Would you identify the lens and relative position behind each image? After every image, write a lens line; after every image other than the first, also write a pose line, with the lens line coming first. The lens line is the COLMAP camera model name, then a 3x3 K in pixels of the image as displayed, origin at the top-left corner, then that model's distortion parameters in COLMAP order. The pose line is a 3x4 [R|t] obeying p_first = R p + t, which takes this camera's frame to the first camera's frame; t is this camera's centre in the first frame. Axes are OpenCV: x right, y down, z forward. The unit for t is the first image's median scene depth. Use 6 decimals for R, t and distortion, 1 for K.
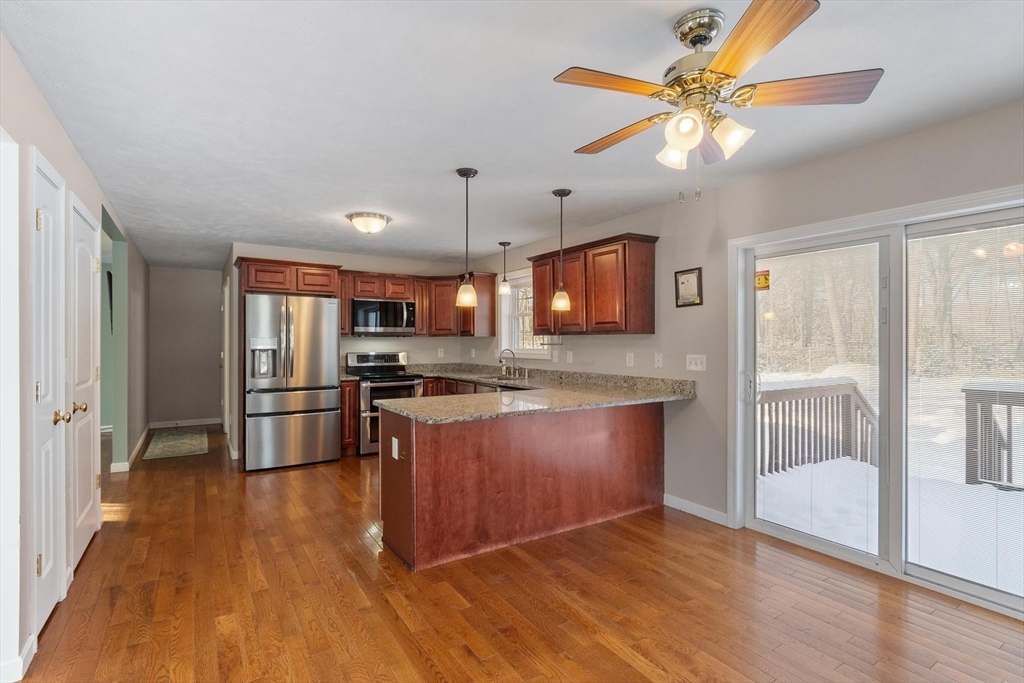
lens RADIAL K [[481.6, 0, 512.7], [0, 481.6, 344.5], [0, 0, 1]] dist [0.000379, 0.000310]
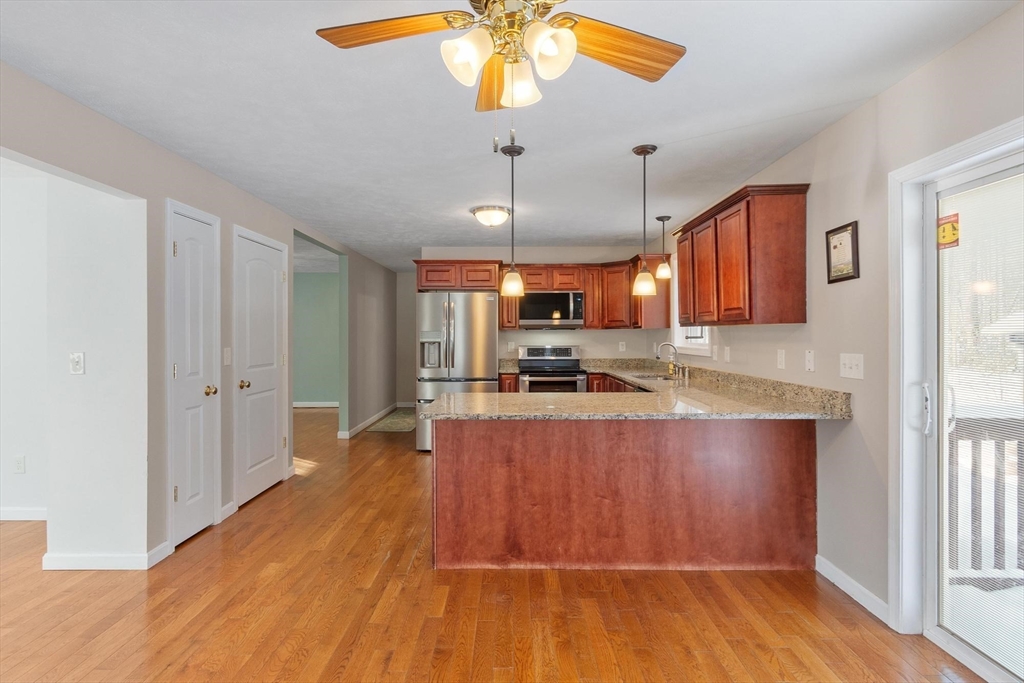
lens RADIAL K [[513.1, 0, 512.3], [0, 513.1, 336.7], [0, 0, 1]] dist [-0.000018, -0.000819]
pose [[0.839299, 0.000419, -0.543670, 0.366803], [-0.001371, 0.999998, -0.001345, -0.000480], [0.543669, 0.001874, 0.839298, 0.151896]]
